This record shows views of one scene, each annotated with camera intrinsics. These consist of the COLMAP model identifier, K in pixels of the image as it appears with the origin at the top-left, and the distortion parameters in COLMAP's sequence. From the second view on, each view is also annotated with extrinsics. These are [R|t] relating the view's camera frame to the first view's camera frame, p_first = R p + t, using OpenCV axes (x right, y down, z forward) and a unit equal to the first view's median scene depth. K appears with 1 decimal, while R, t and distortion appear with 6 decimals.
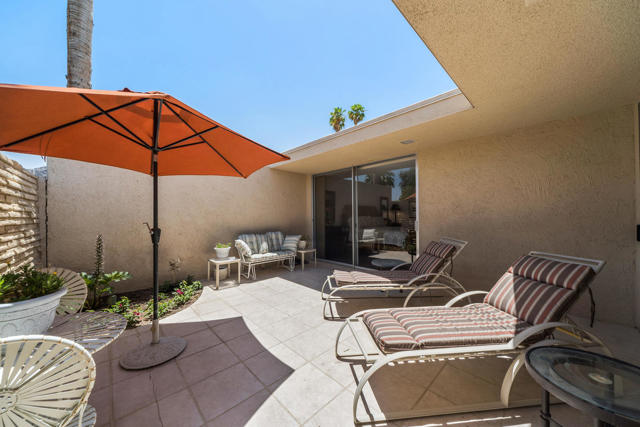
lens RADIAL K [[224.7, 0, 318.2], [0, 224.7, 215.4], [0, 0, 1]] dist [0.007499, -0.000215]
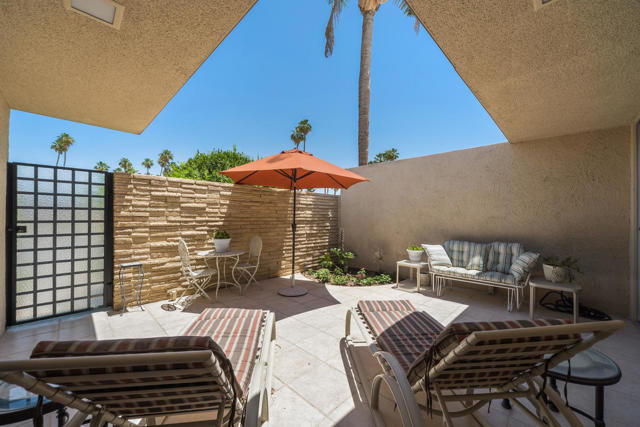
lens RADIAL K [[248.9, 0, 318.6], [0, 248.9, 213.8], [0, 0, 1]] dist [-0.011544, -0.000169]
pose [[0.019738, -0.004178, -0.999796, 0.603349], [-0.001979, 0.999989, -0.004218, -0.007235], [0.999803, 0.002062, 0.019729, 0.544631]]
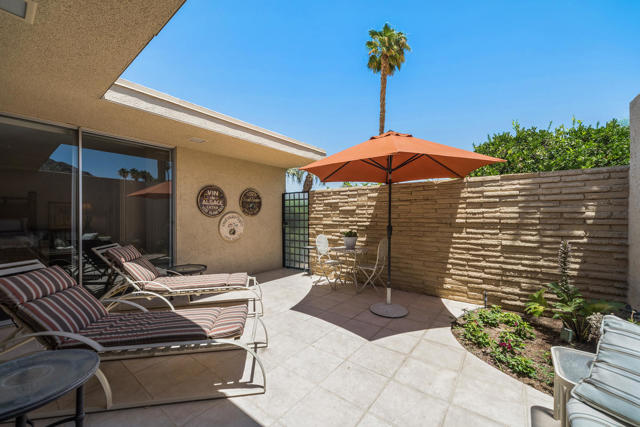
lens RADIAL K [[248.9, 0, 317.4], [0, 248.9, 214.6], [0, 0, 1]] dist [-0.011544, -0.000169]
pose [[-0.991801, 0.005105, -0.127686, -0.019481], [0.006960, 0.999877, -0.014081, 0.002282], [0.127599, -0.014855, -0.991715, 1.177515]]
